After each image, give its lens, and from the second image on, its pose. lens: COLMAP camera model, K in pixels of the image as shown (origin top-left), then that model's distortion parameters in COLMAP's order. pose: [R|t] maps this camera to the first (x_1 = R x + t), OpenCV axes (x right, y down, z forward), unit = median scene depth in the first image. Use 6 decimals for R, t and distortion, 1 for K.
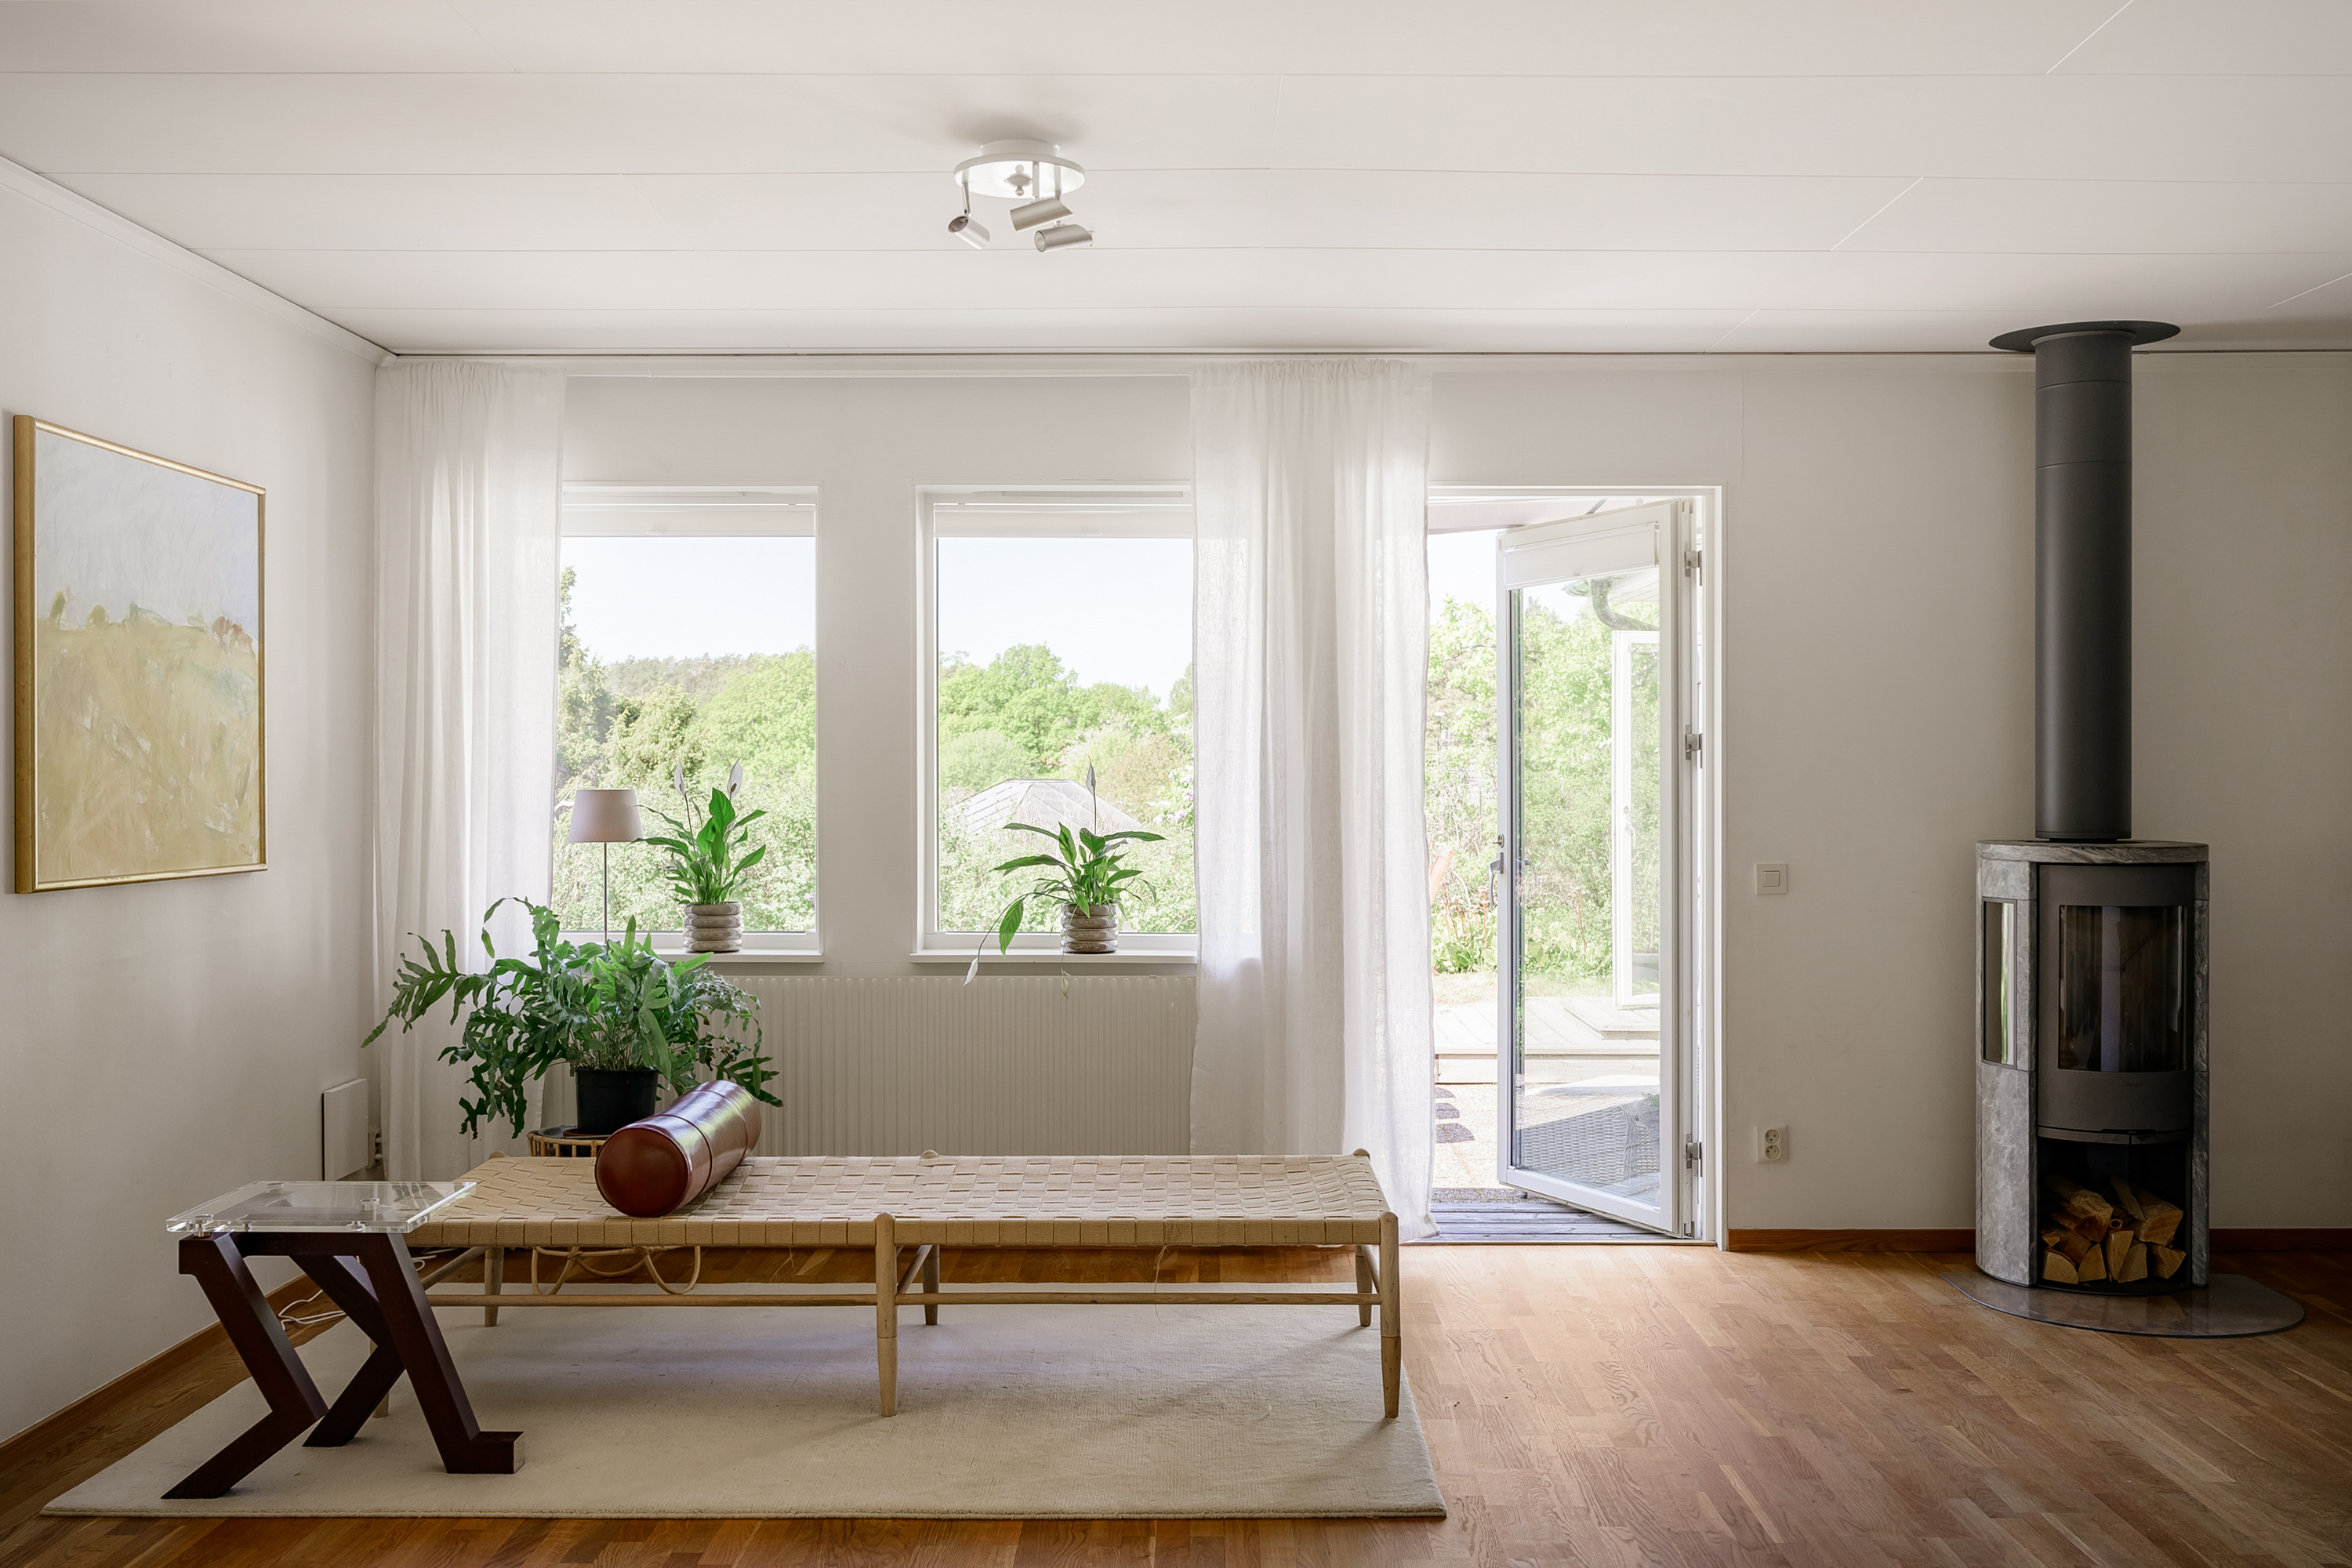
lens RADIAL K [[2192.5, 0, 1176.0], [0, 2192.5, 784.0], [0, 0, 1]] dist [-0.006241, -0.007598]
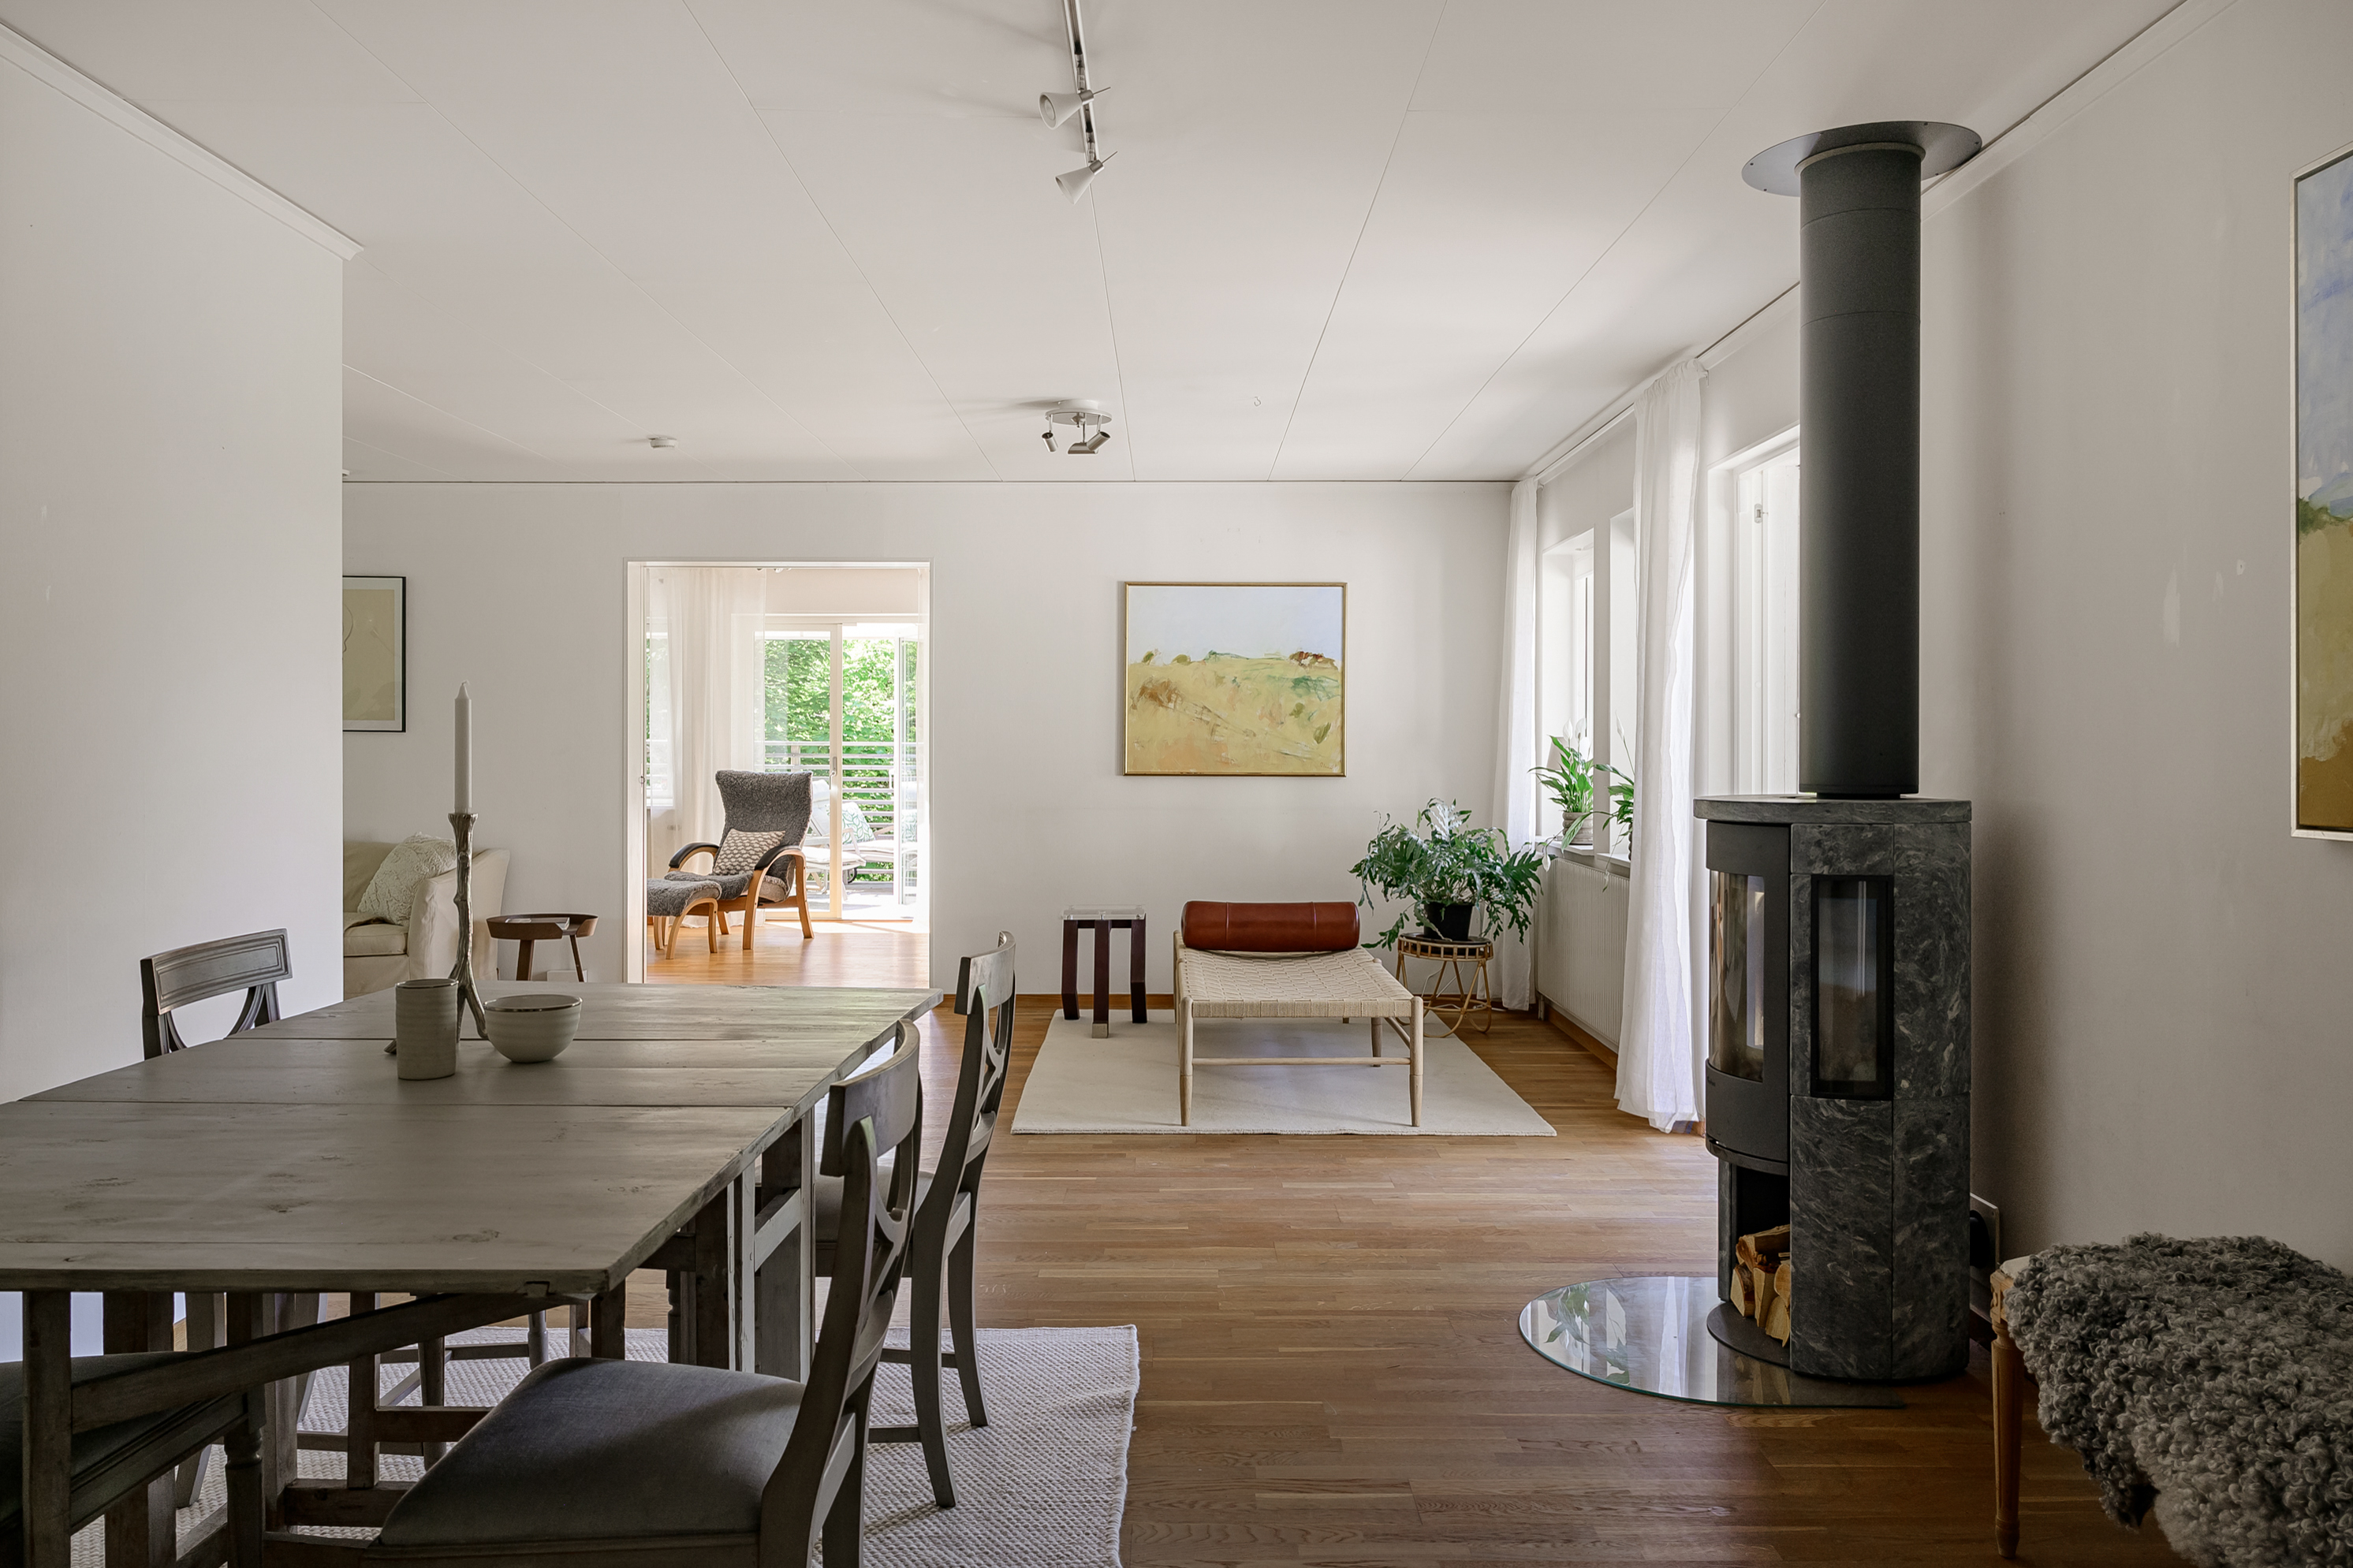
lens RADIAL K [[1800.7, 0, 1176.5], [0, 1800.7, 784.0], [0, 0, 1]] dist [0.000183, 0.000026]
pose [[0.008634, 0.019335, -0.999776, 1.339986], [-0.010763, 0.999757, 0.019242, 0.016714], [0.999905, 0.010595, 0.008840, 0.950348]]
